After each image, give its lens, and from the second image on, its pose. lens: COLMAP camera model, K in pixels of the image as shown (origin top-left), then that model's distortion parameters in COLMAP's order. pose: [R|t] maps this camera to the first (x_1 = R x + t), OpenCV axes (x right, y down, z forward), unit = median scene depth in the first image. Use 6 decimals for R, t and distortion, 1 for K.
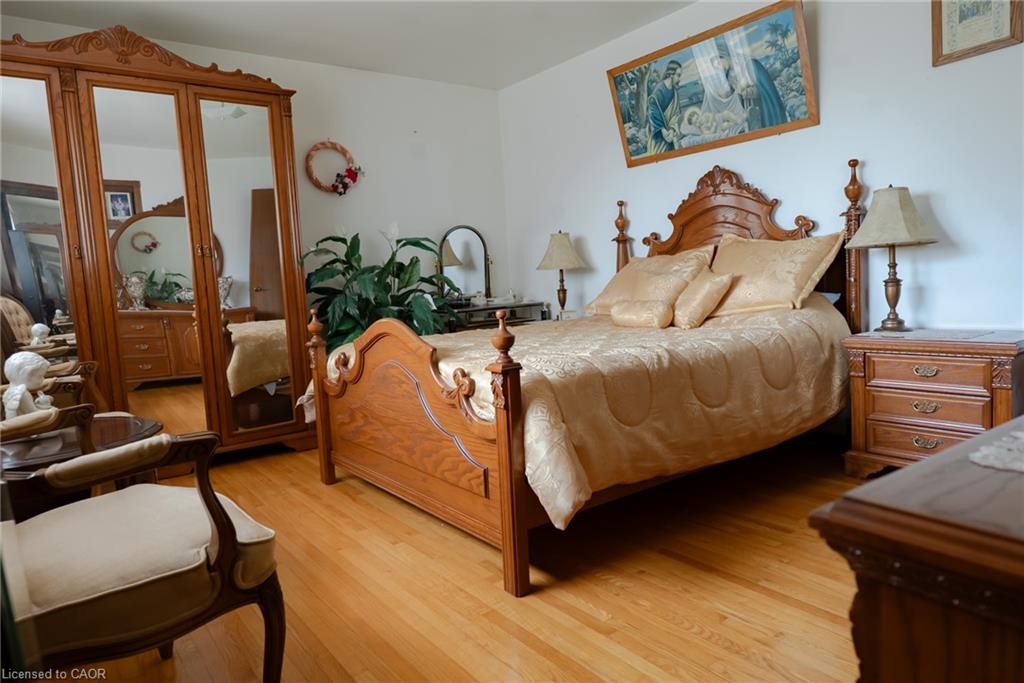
lens RADIAL K [[649.7, 0, 511.2], [0, 649.7, 342.4], [0, 0, 1]] dist [0.006683, -0.003992]
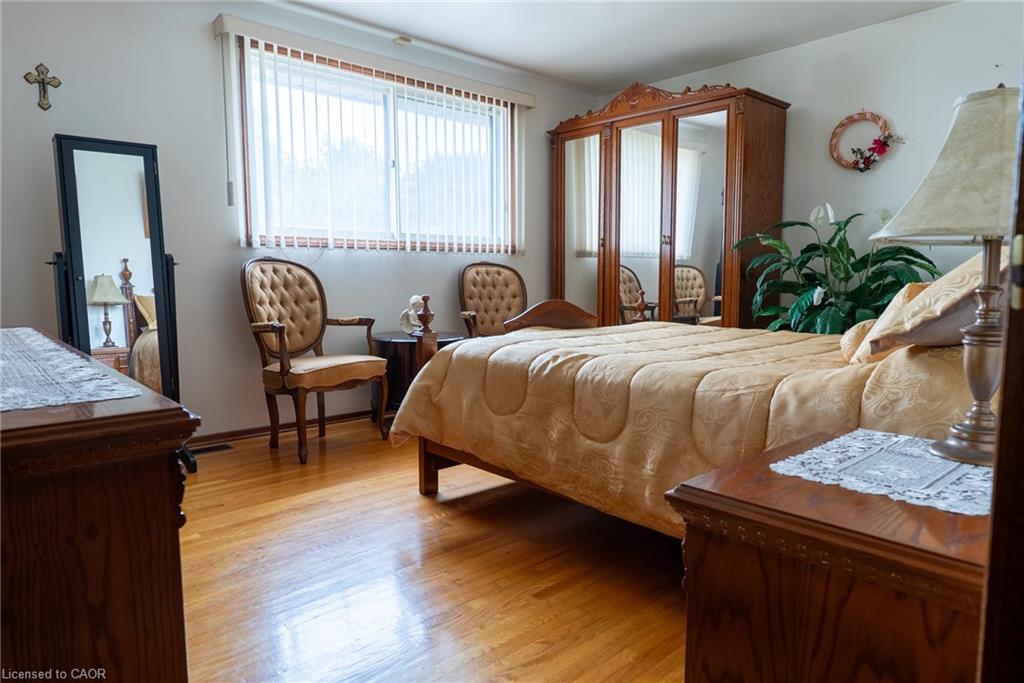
lens RADIAL K [[649.7, 0, 512.0], [0, 649.7, 342.4], [0, 0, 1]] dist [0.006683, -0.003992]
pose [[0.103930, 0.147142, -0.983640, 0.803164], [-0.101709, 0.985383, 0.136657, -0.088289], [0.989370, 0.085843, 0.117376, 0.577088]]
